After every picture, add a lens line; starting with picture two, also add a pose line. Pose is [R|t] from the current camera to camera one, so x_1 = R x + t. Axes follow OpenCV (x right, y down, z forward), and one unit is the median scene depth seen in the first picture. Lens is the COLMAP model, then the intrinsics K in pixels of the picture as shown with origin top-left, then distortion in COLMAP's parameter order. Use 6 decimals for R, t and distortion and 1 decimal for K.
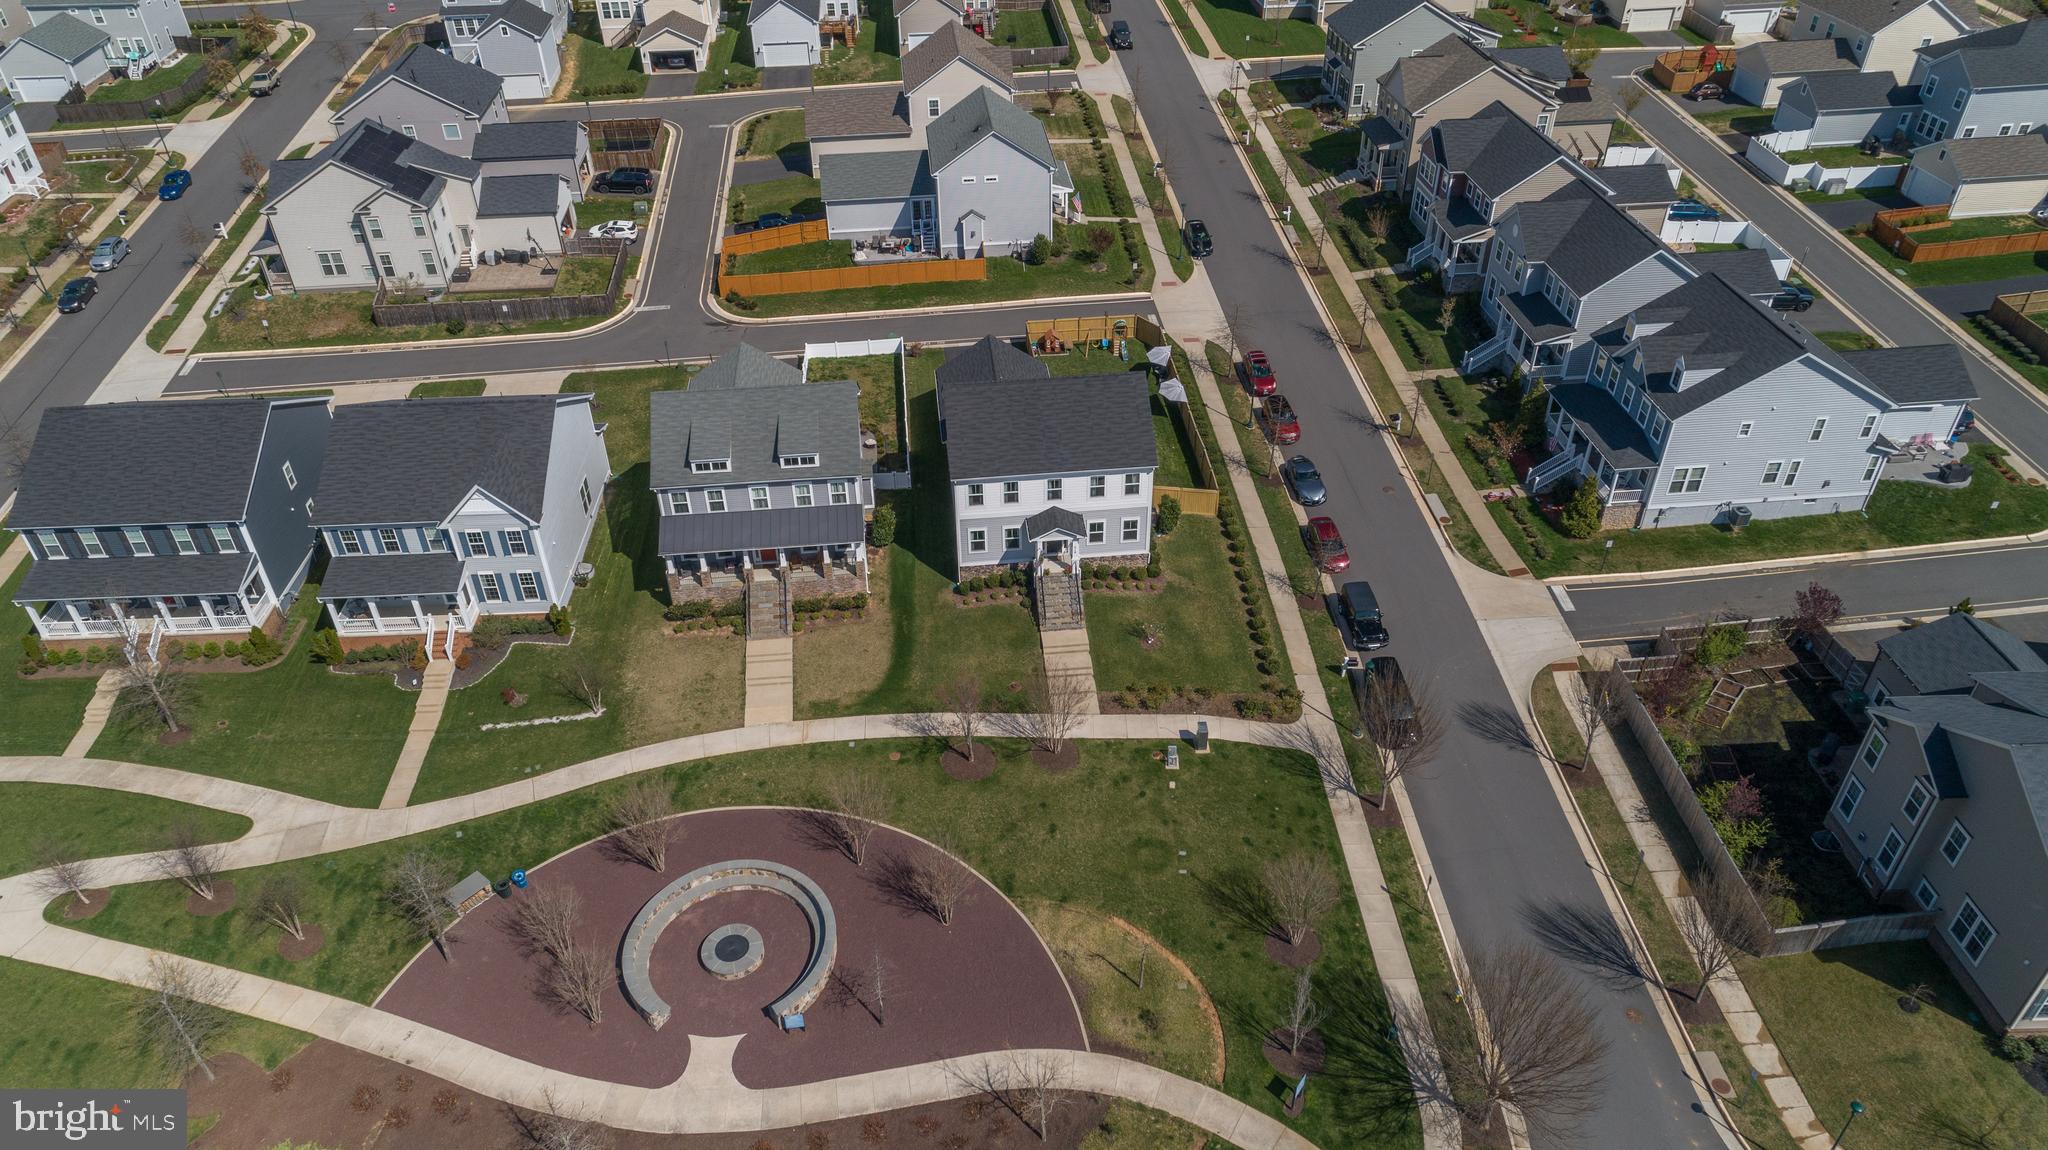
lens RADIAL K [[1371.8, 0, 1020.8], [0, 1371.8, 577.2], [0, 0, 1]] dist [0.018586, 0.010775]
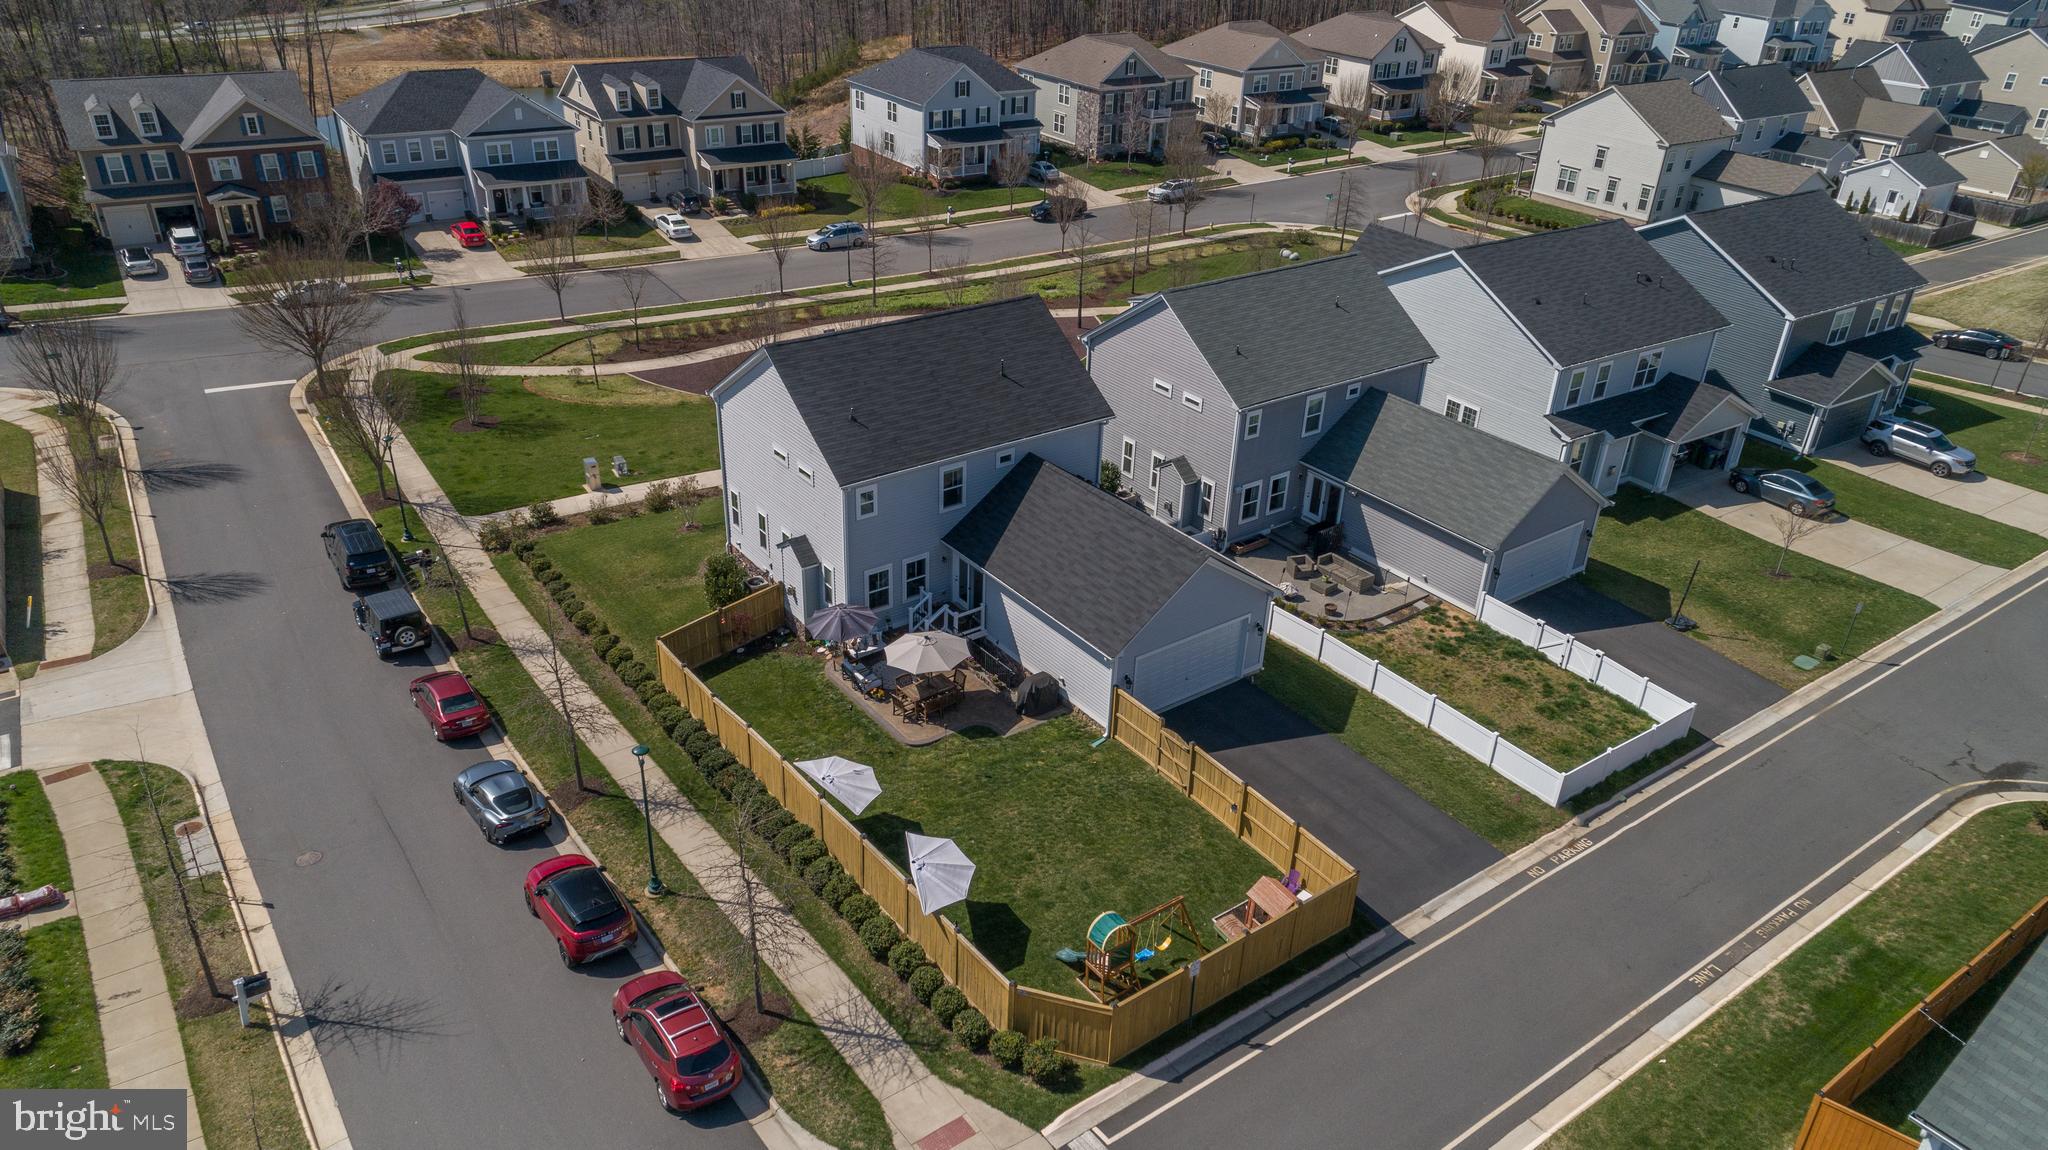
lens RADIAL K [[1371.8, 0, 1020.8], [0, 1371.8, 577.2], [0, 0, 1]] dist [0.018586, 0.010775]
pose [[-0.859768, 0.234068, -0.453884, 0.250879], [-0.319133, 0.447605, 0.835347, -0.555083], [0.398688, 0.863054, -0.310137, 1.152665]]
